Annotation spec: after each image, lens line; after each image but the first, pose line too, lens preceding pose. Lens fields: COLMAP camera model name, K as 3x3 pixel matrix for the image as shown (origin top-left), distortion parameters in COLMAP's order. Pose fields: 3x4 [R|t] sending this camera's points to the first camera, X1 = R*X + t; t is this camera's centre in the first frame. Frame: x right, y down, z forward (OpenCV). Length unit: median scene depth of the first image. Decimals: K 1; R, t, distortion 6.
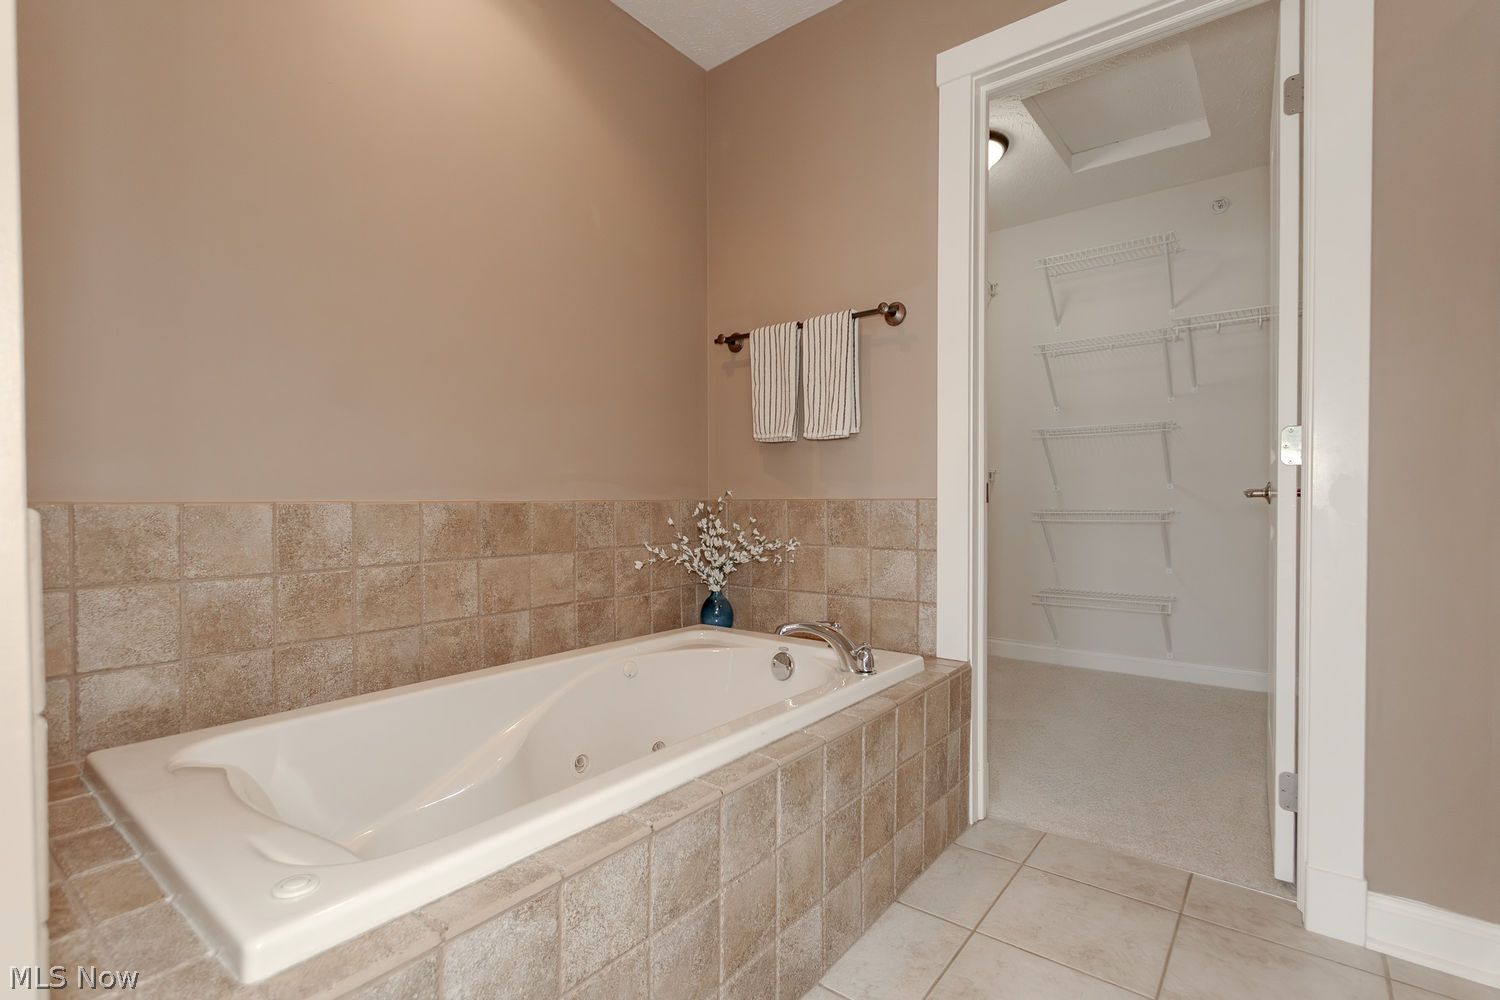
lens RADIAL K [[691.3, 0, 759.4], [0, 691.3, 510.9], [0, 0, 1]] dist [0.021337, -0.000404]
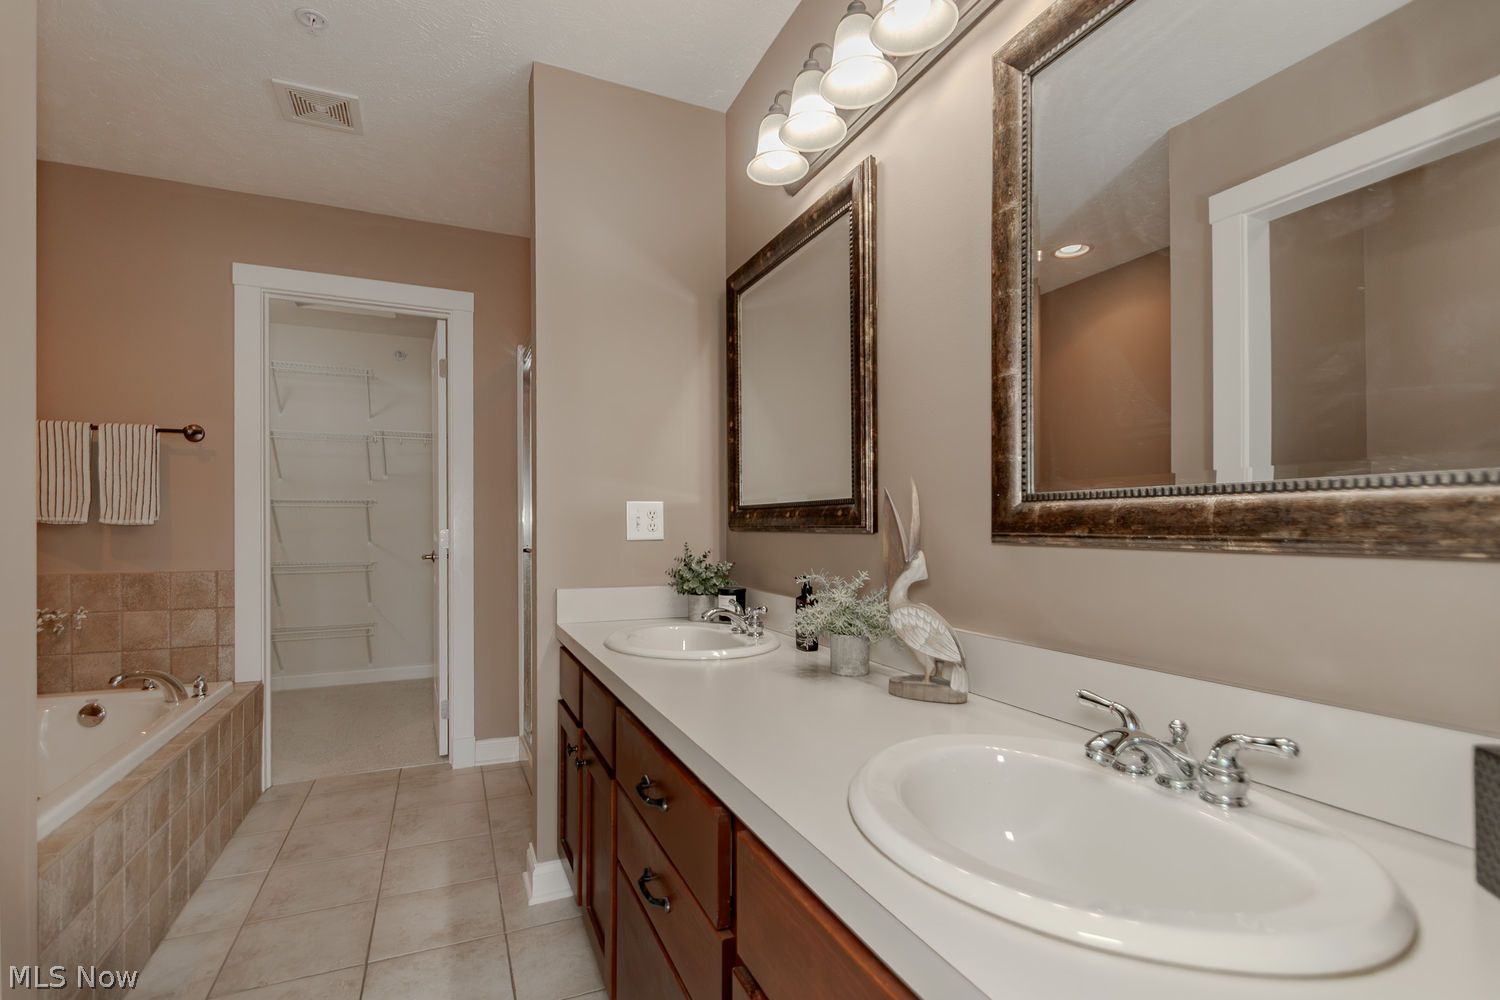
lens RADIAL K [[694.7, 0, 745.0], [0, 694.7, 526.5], [0, 0, 1]] dist [-0.019872, -0.000391]
pose [[0.483466, 0.003818, 0.875355, -0.458622], [0.015402, 0.999799, -0.012867, -0.071999], [-0.875228, 0.019704, 0.483310, -0.582356]]
